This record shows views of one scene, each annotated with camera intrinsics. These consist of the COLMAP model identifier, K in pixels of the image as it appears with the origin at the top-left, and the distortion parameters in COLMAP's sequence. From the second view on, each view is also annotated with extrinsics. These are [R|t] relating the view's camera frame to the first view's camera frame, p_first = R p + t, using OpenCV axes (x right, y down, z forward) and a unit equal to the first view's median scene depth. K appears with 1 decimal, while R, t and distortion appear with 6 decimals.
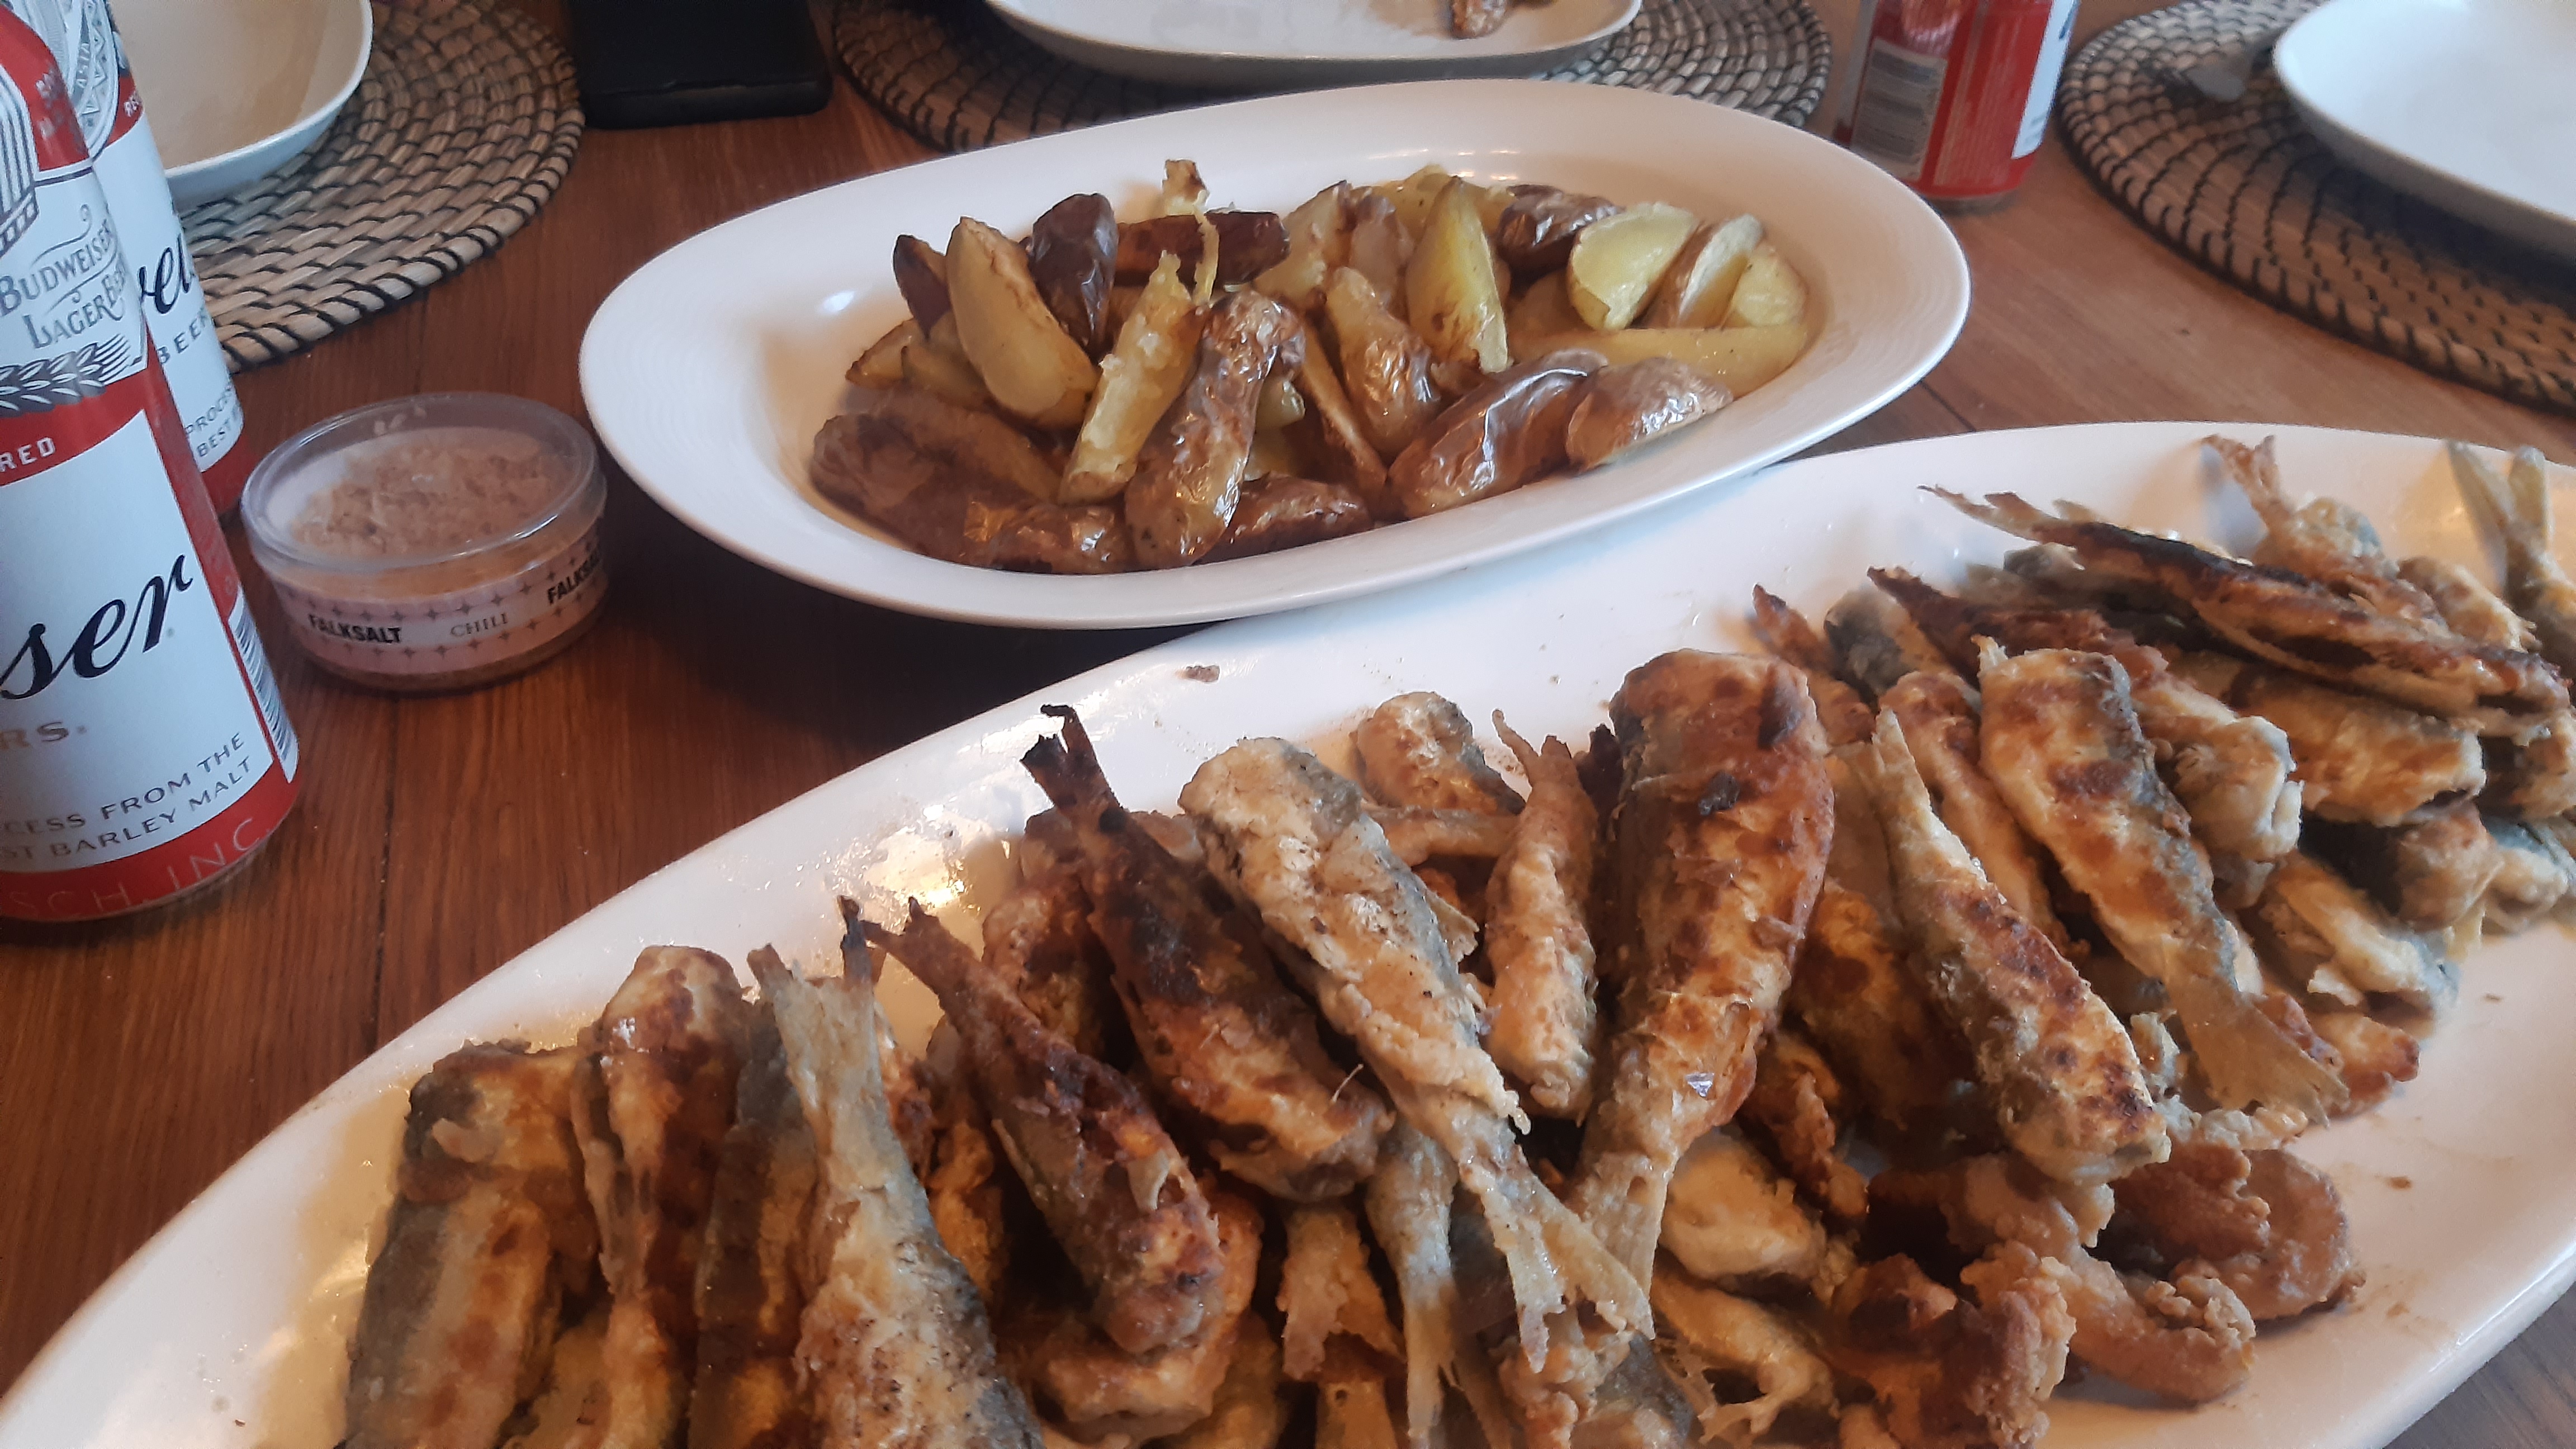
lens RADIAL K [[2007.9, 0, 1323.5], [0, 2007.9, 729.8], [0, 0, 1]] dist [0.079912, -0.160653]
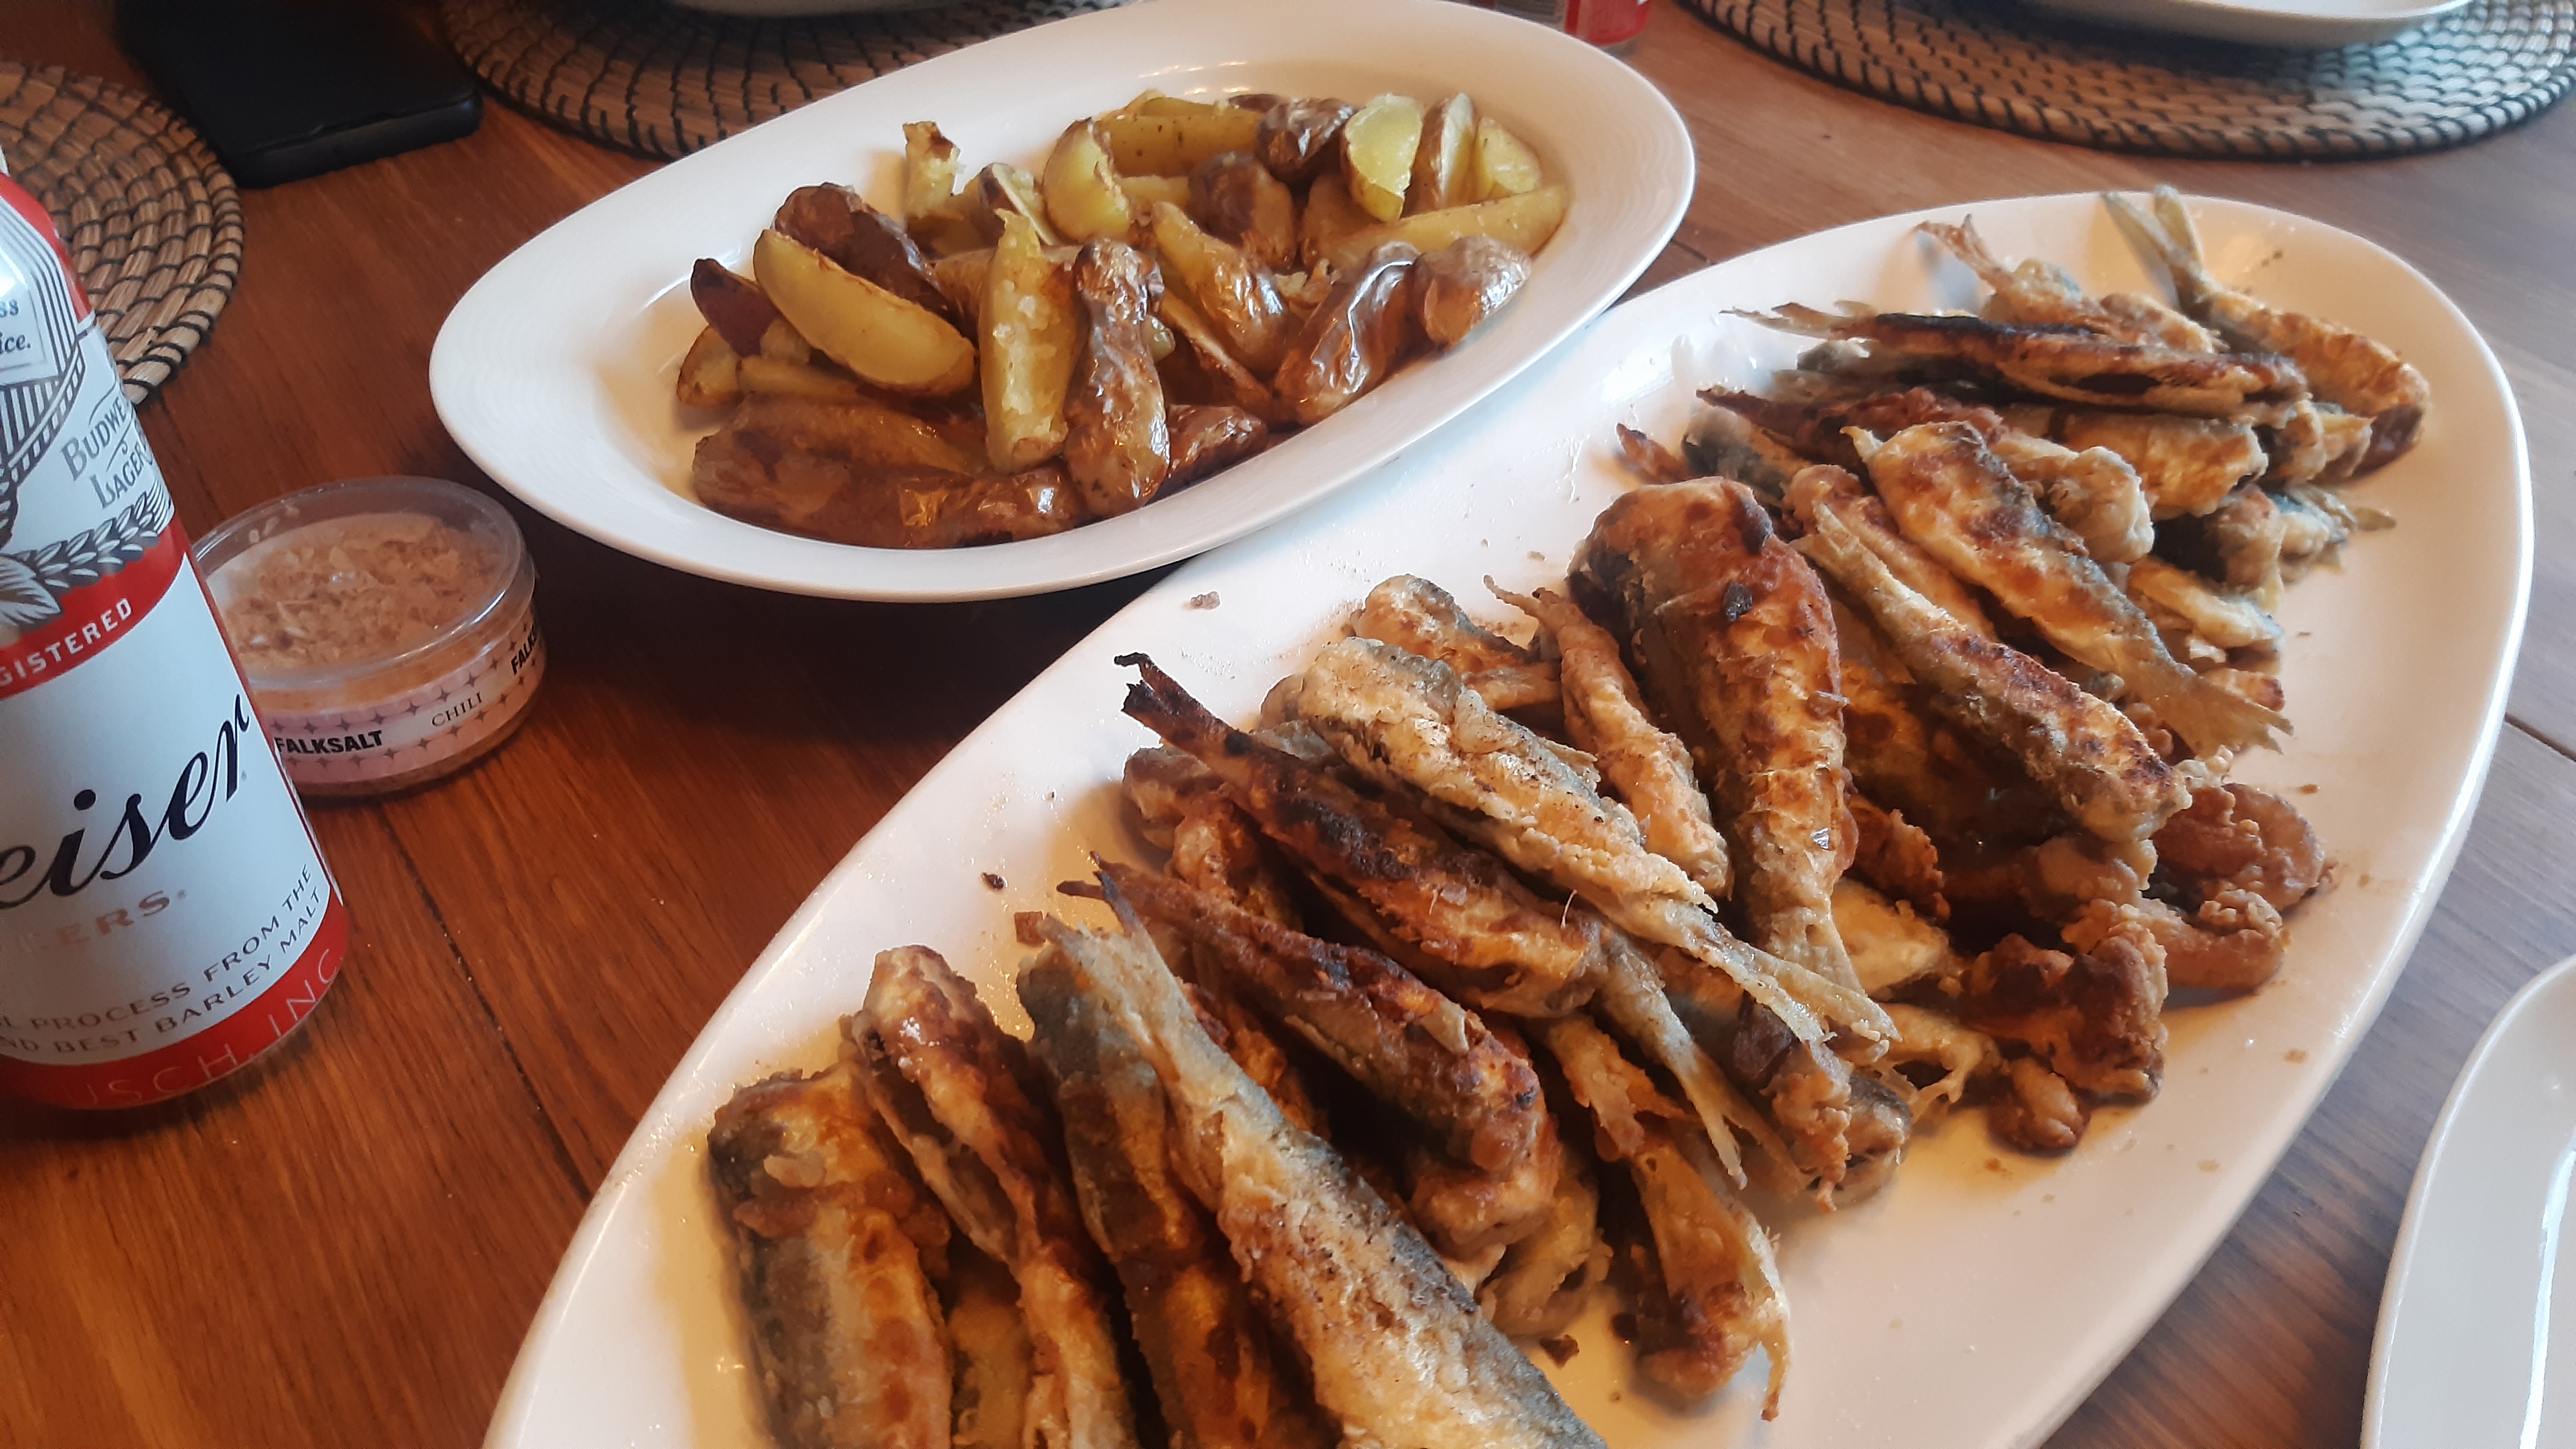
lens RADIAL K [[2007.9, 0, 1323.5], [0, 2007.9, 729.8], [0, 0, 1]] dist [0.079912, -0.160653]
pose [[0.947227, -0.224948, 0.228384, -0.281287], [0.213408, 0.974129, 0.074360, -0.029687], [-0.239203, -0.021697, 0.970727, -0.057120]]
